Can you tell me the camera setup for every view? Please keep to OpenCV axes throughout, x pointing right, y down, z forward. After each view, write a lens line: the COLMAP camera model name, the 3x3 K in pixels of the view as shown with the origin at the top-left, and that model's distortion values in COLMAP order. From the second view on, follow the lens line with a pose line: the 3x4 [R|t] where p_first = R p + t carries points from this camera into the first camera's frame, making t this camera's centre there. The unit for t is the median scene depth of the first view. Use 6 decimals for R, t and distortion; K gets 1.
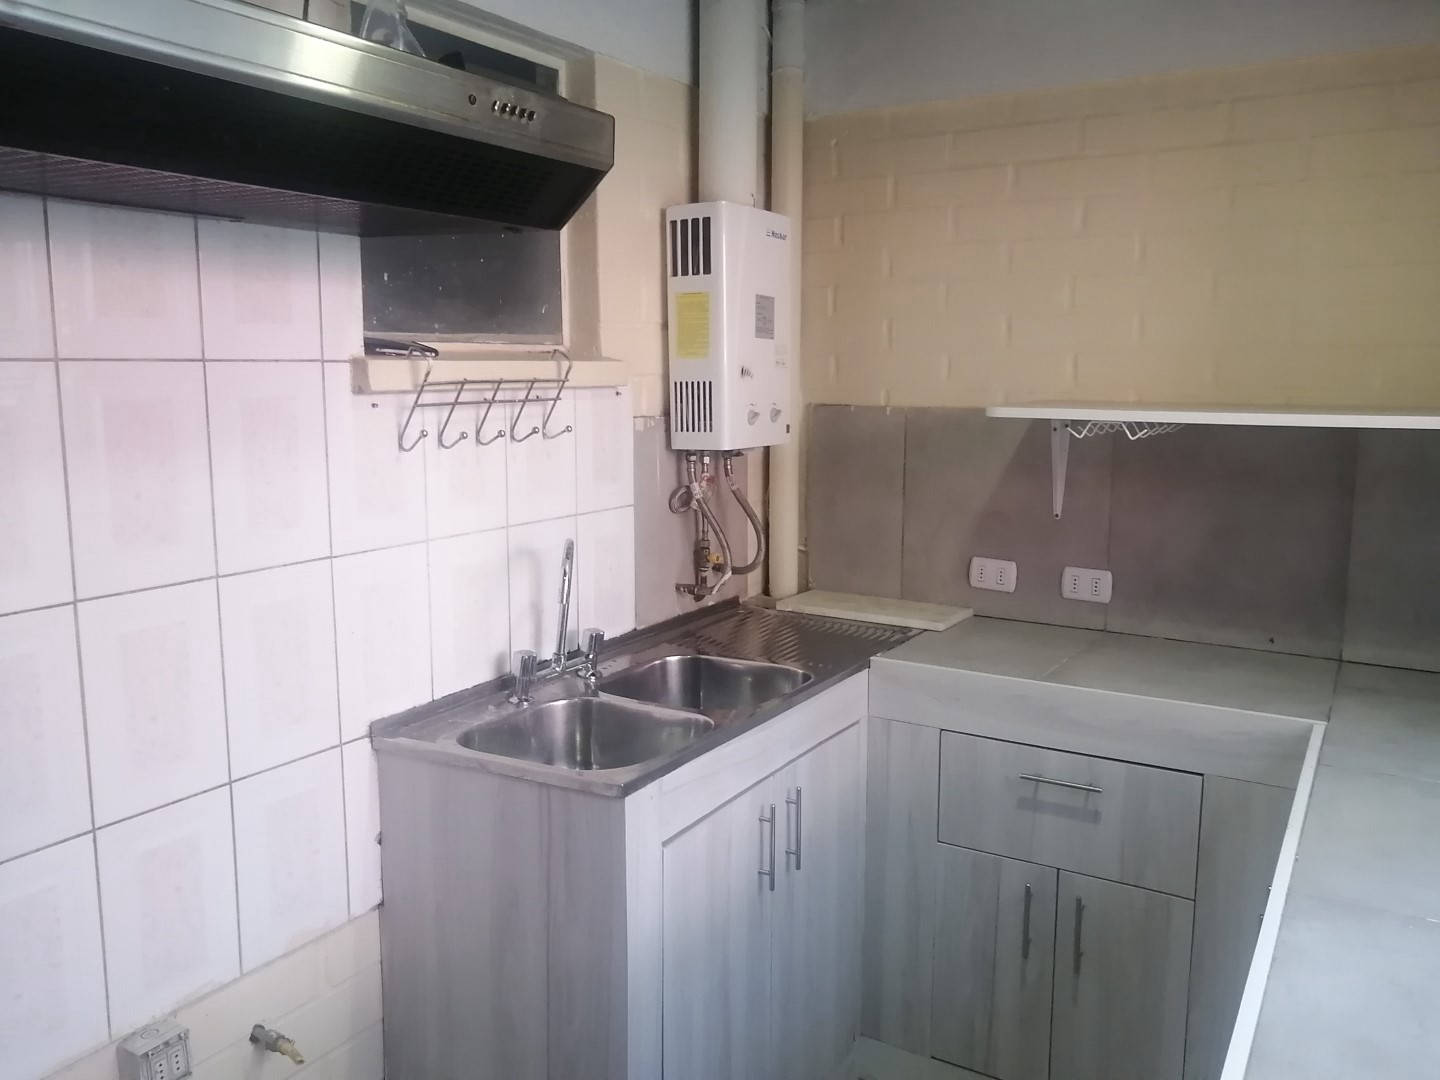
lens RADIAL K [[1122.5, 0, 720.0], [0, 1122.5, 540.0], [0, 0, 1]] dist [-0.023796, 0.005332]
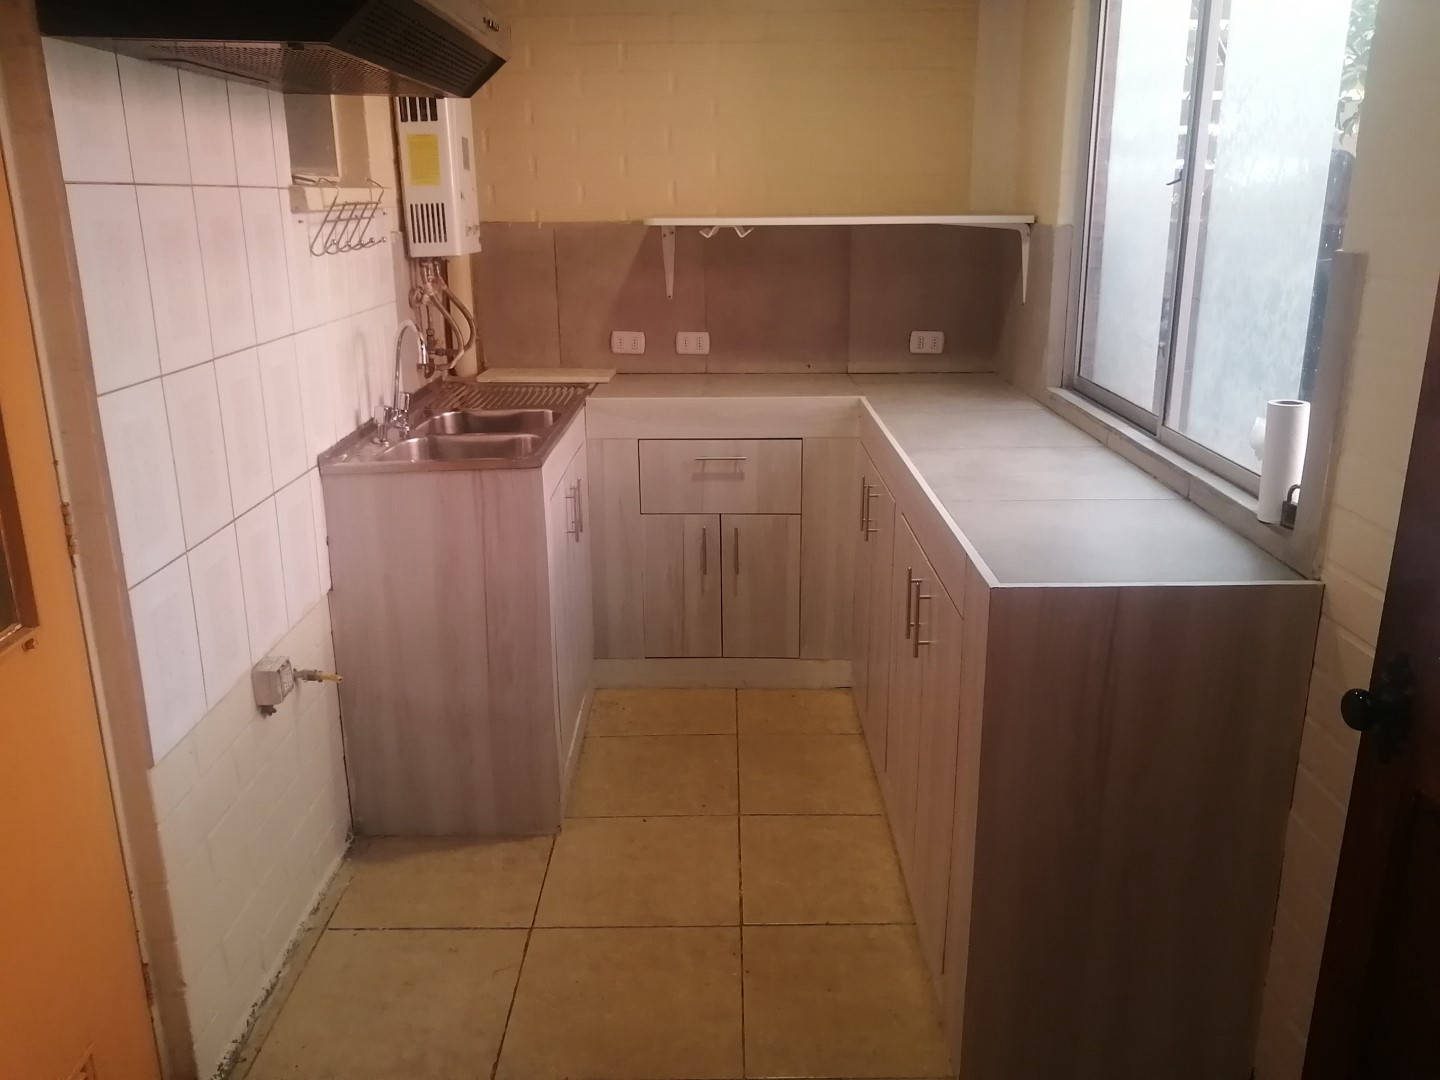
lens RADIAL K [[1140.1, 0, 720.0], [0, 1140.1, 540.0], [0, 0, 1]] dist [0.081735, -0.422623]
pose [[0.857283, -0.152256, 0.491818, -0.450409], [0.082973, 0.983642, 0.159886, 0.060803], [-0.508116, -0.096260, 0.855892, -0.358955]]
